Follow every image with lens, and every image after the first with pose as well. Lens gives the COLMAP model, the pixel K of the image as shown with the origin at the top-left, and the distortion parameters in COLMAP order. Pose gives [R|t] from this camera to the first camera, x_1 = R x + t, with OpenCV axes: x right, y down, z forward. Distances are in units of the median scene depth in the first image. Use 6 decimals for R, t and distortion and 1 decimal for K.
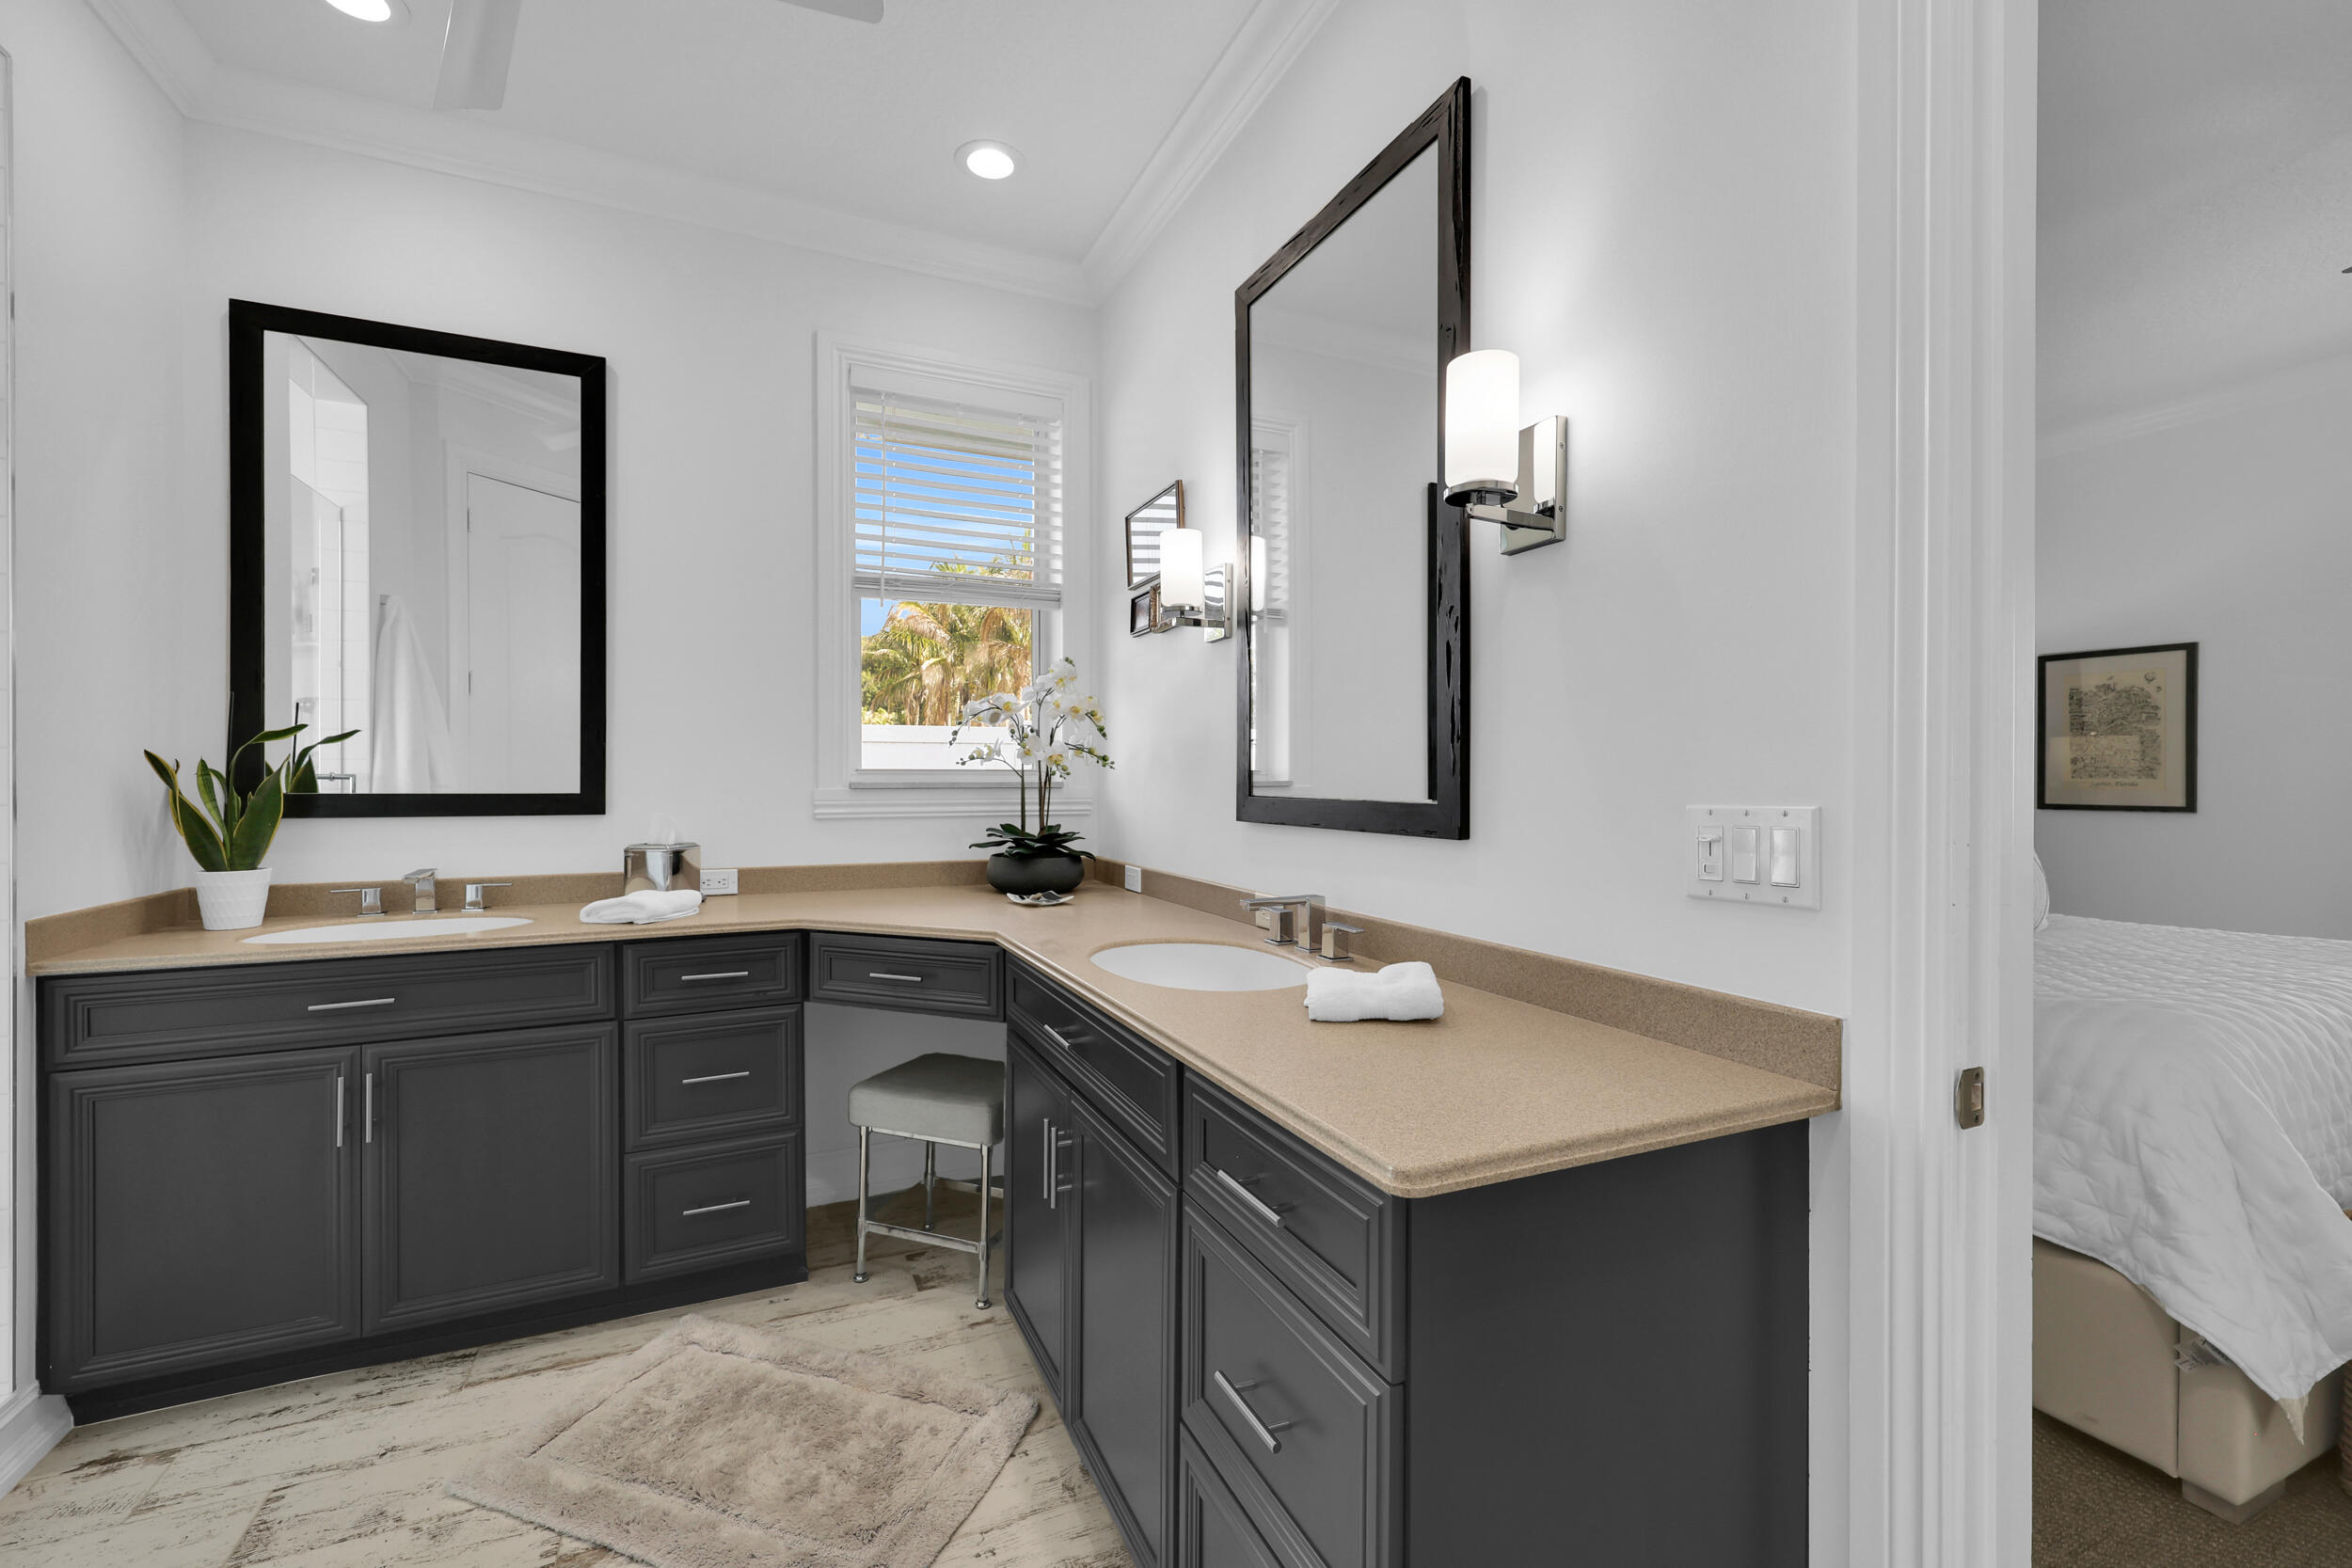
lens RADIAL K [[980.0, 0, 1176.4], [0, 980.0, 778.5], [0, 0, 1]] dist [-0.002654, -0.000460]
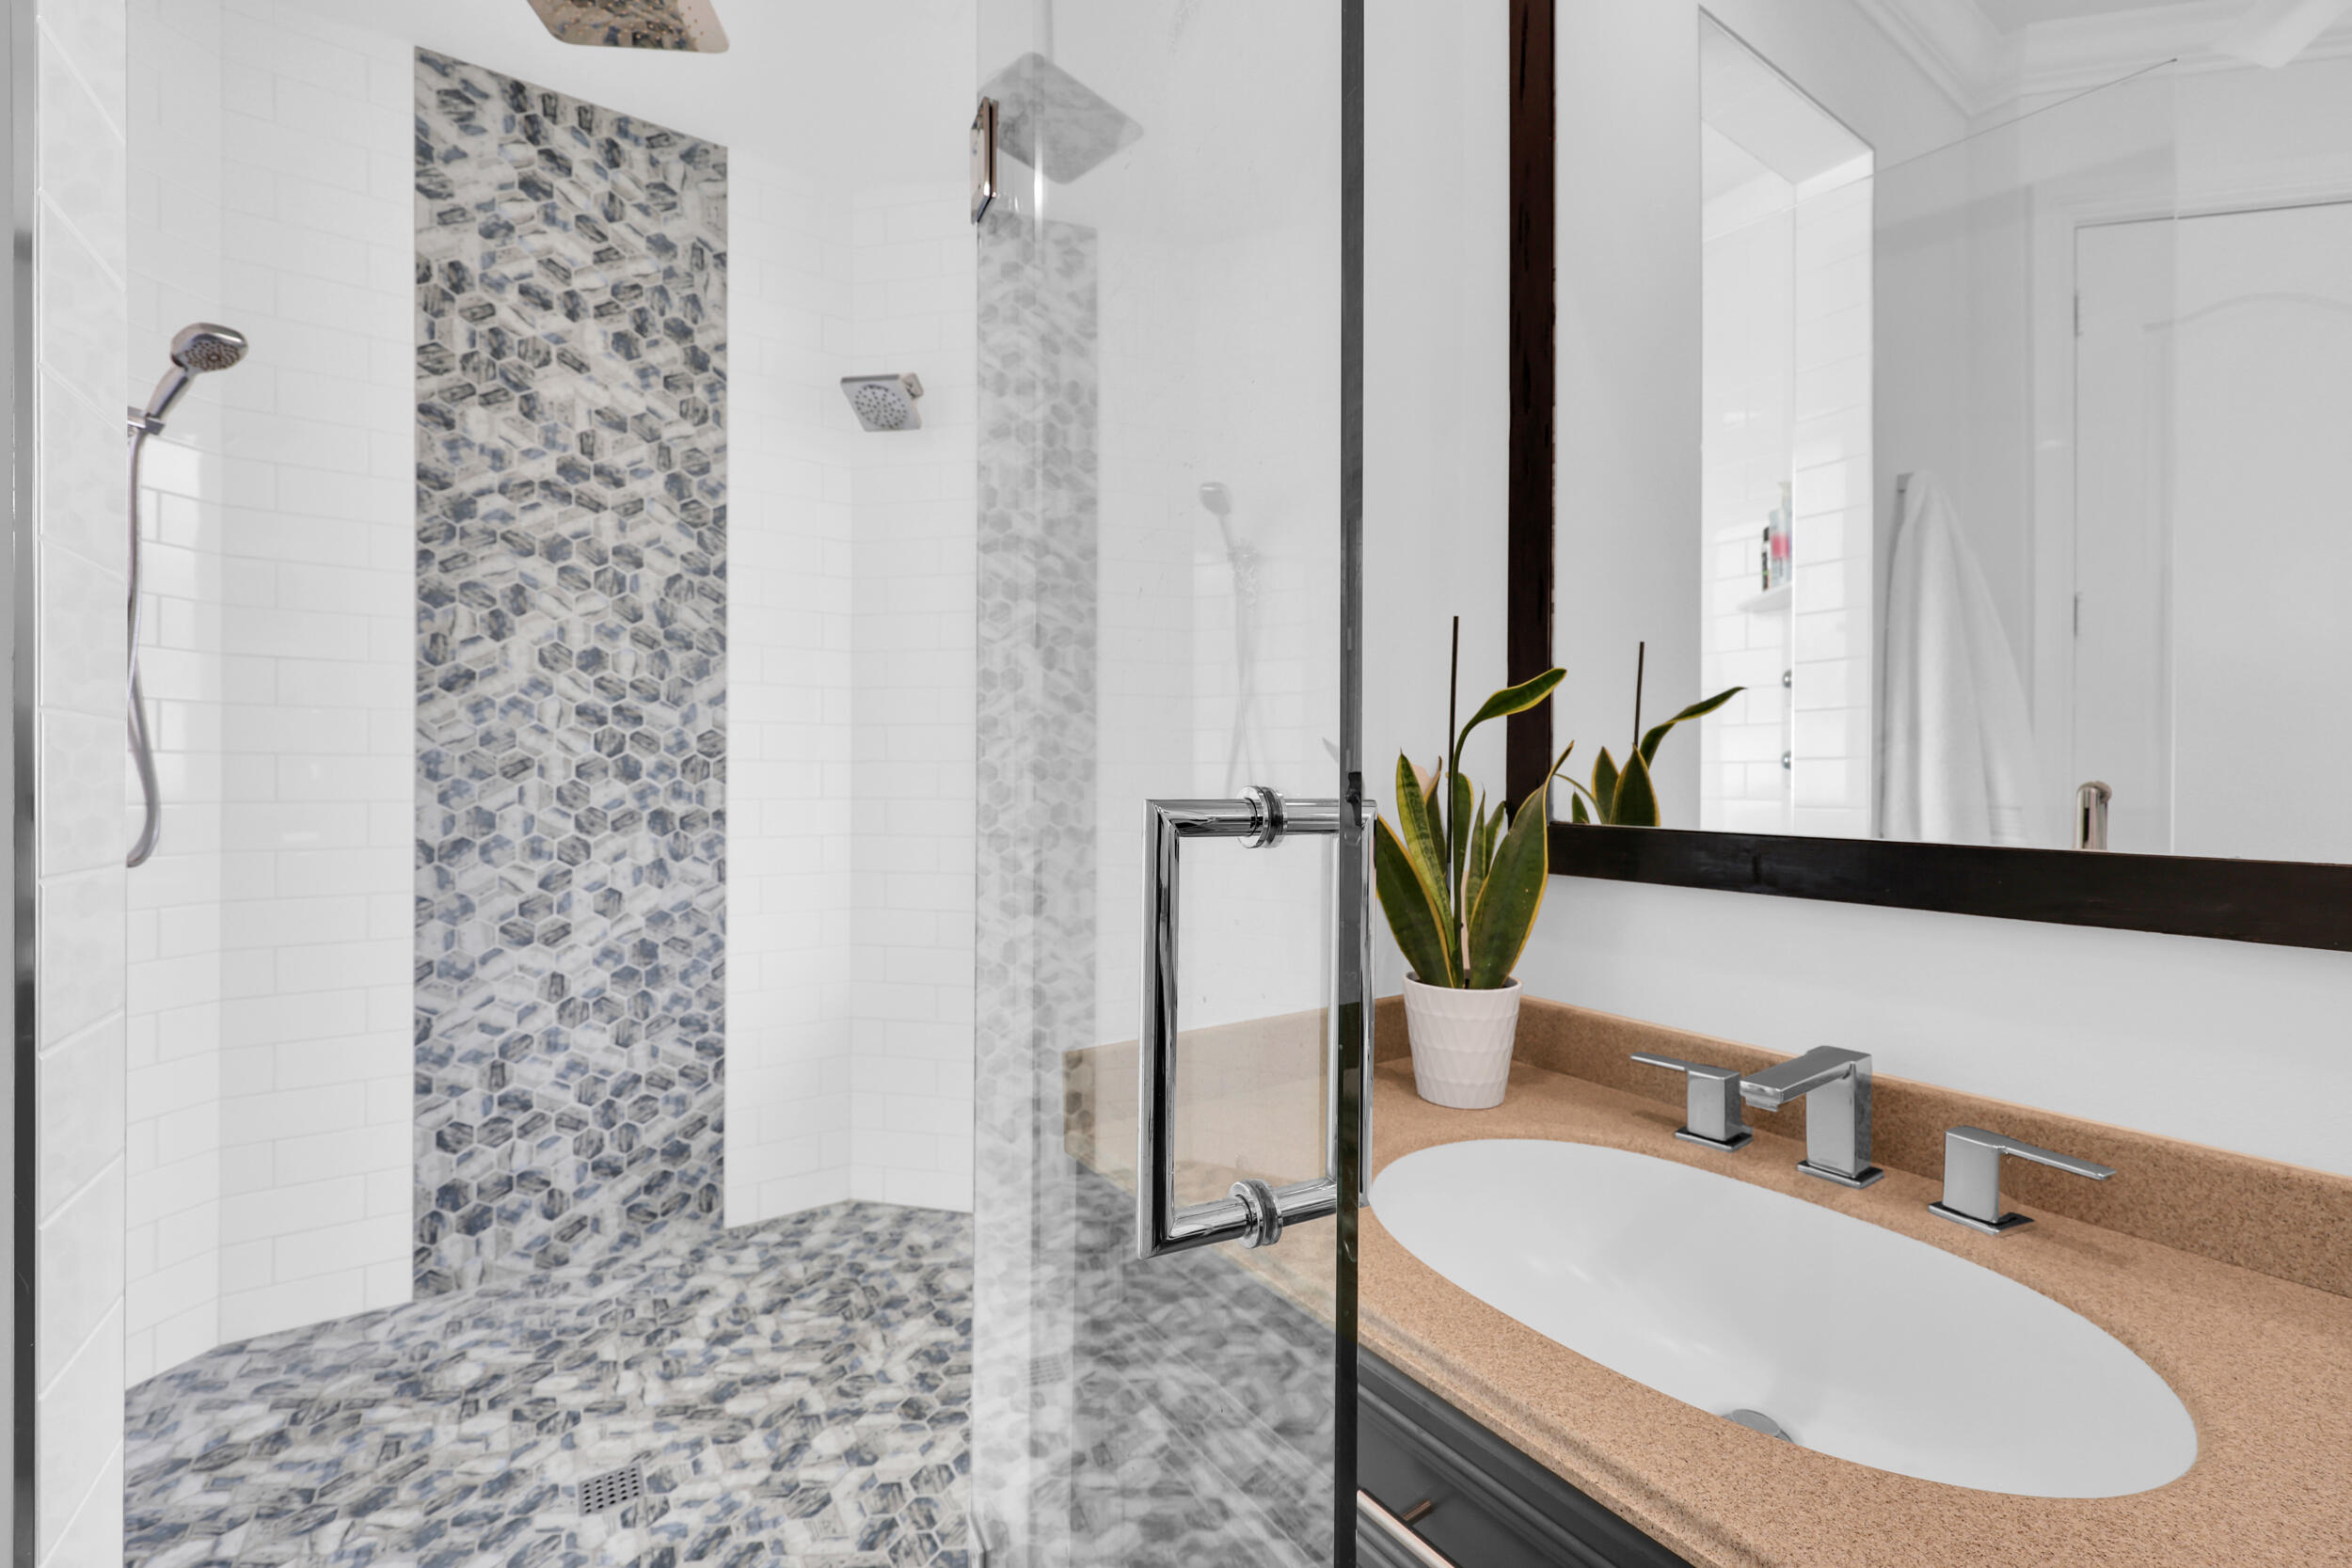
lens RADIAL K [[980.0, 0, 1181.4], [0, 980.0, 797.9], [0, 0, 1]] dist [-0.002654, -0.000460]
pose [[0.175356, 0.014085, -0.984404, -0.485184], [-0.009868, 0.999873, 0.012548, -0.001912], [0.984456, 0.007514, 0.175472, 0.741657]]
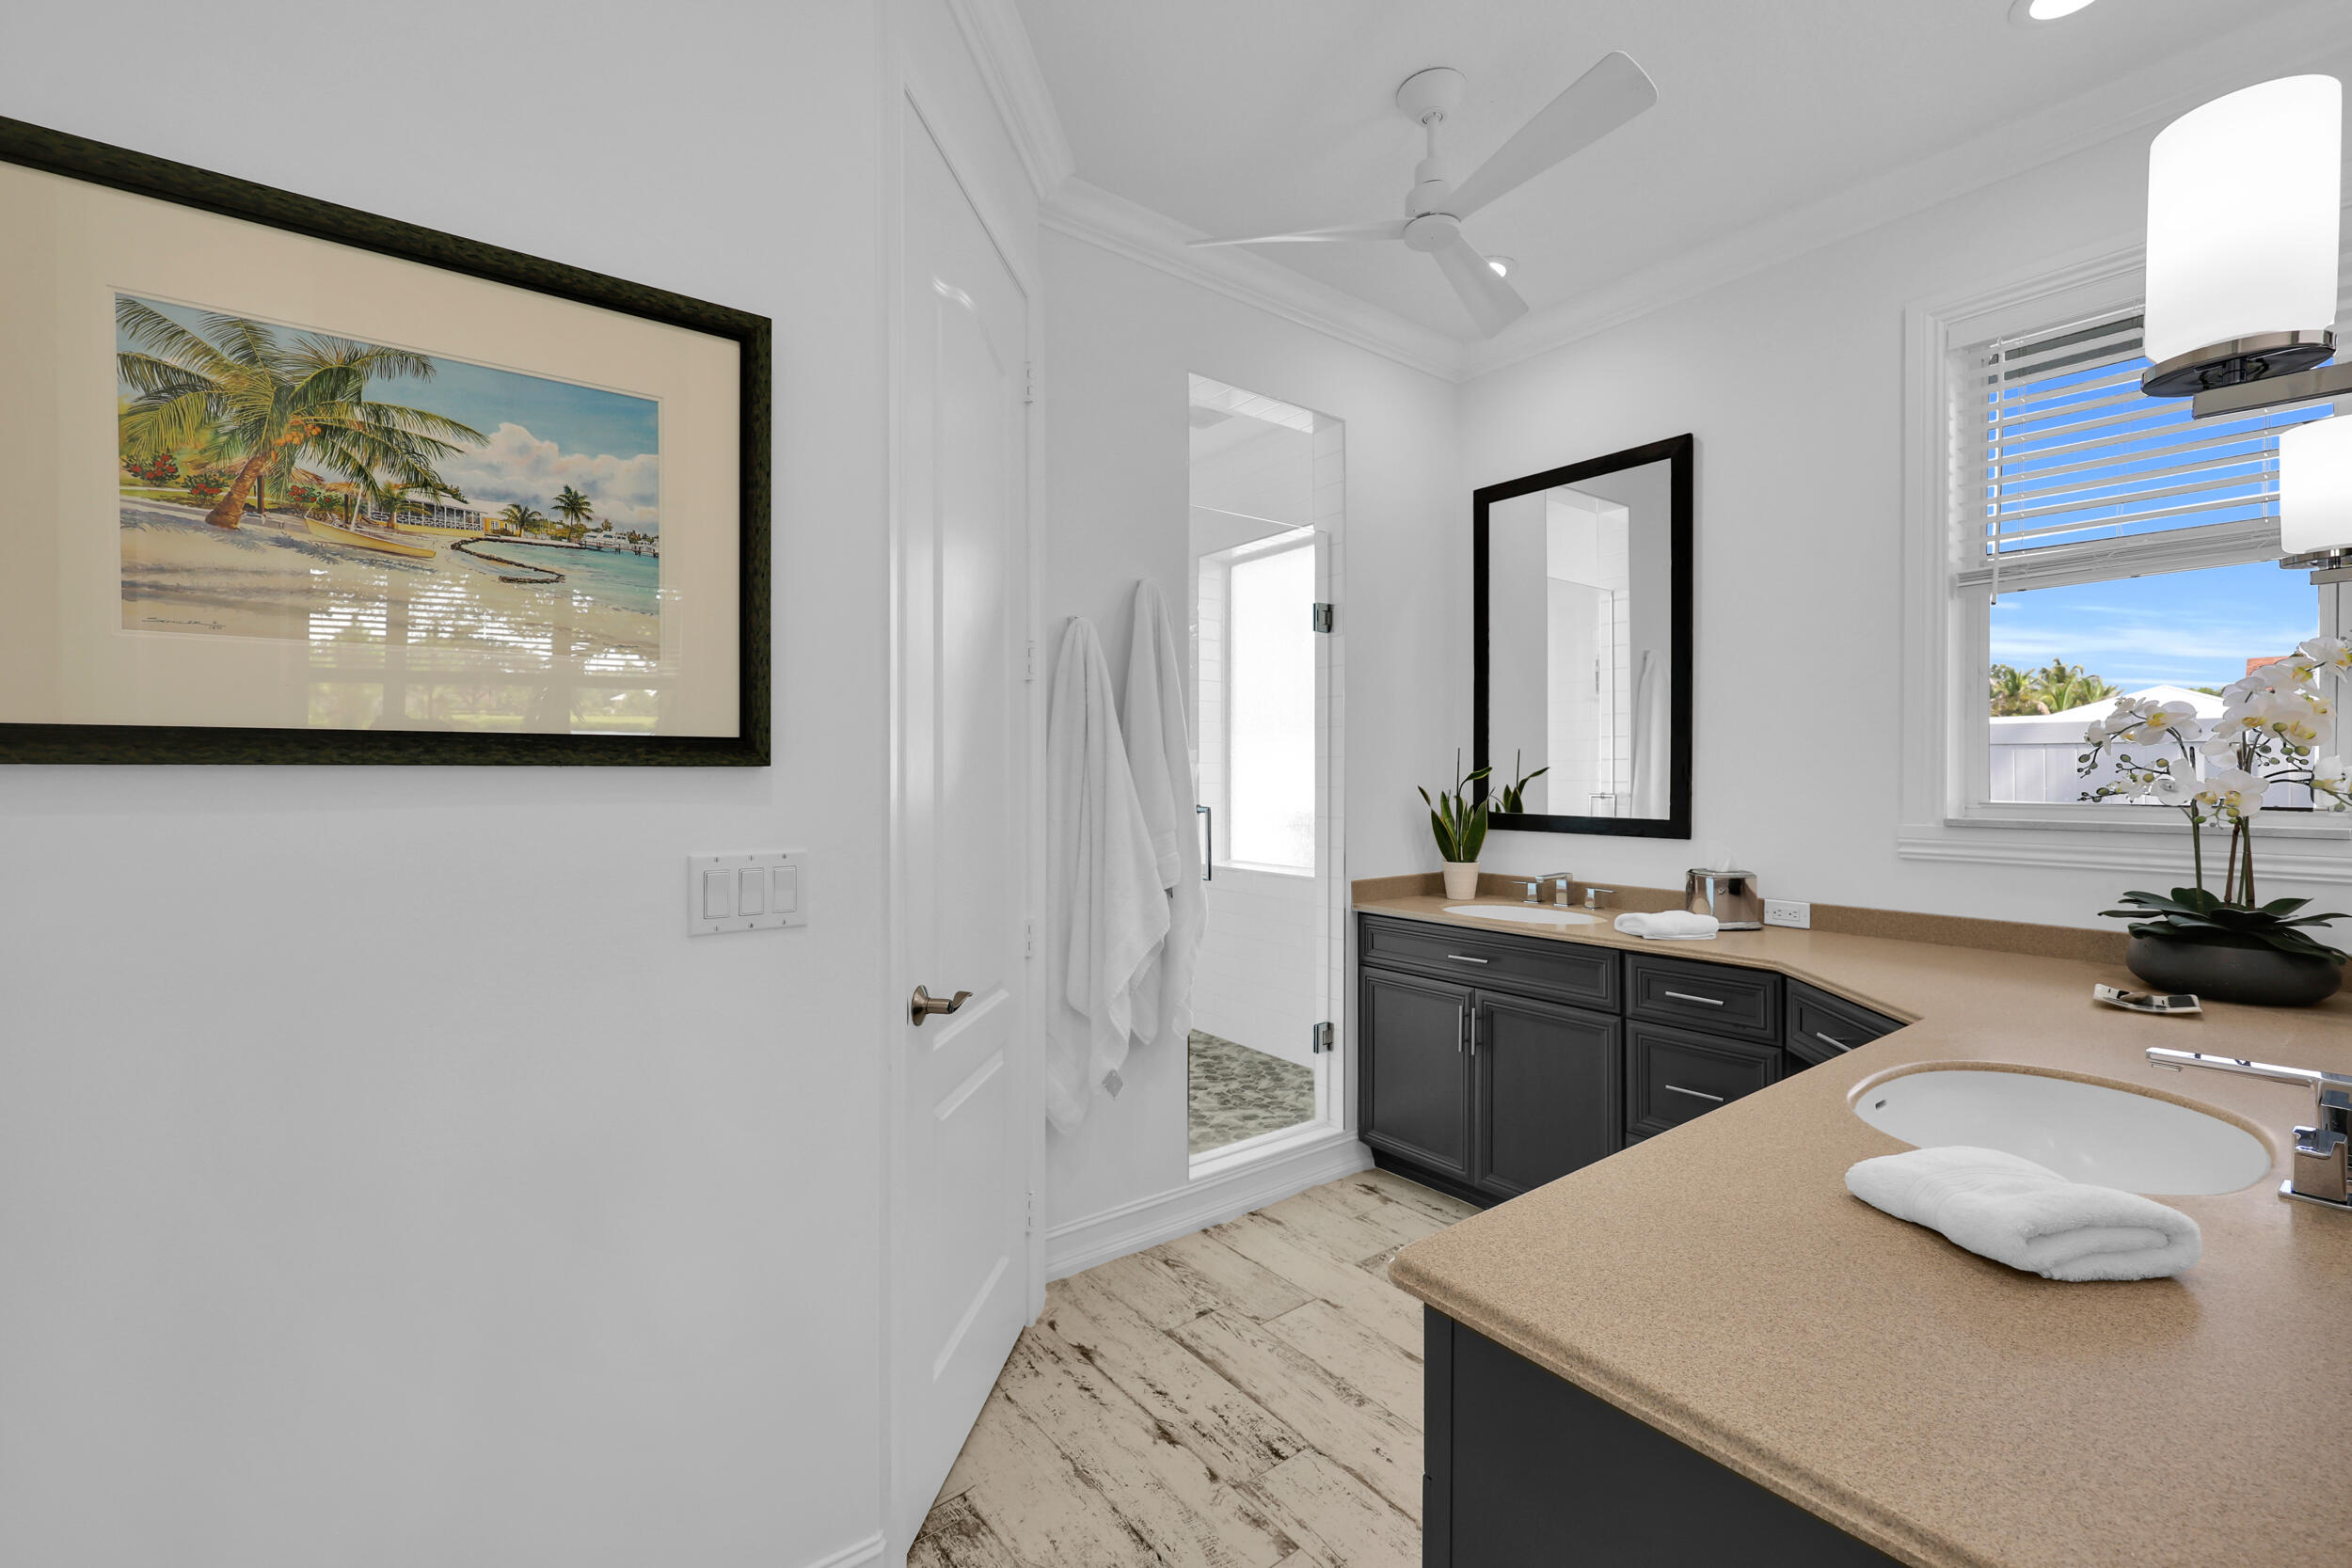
lens RADIAL K [[980.0, 0, 1171.8], [0, 980.0, 781.6], [0, 0, 1]] dist [-0.002654, -0.000460]
pose [[0.215862, 0.003536, -0.976417, 0.441039], [-0.001794, 0.999993, 0.003225, -0.036939], [0.976422, 0.001056, 0.215867, 0.203836]]
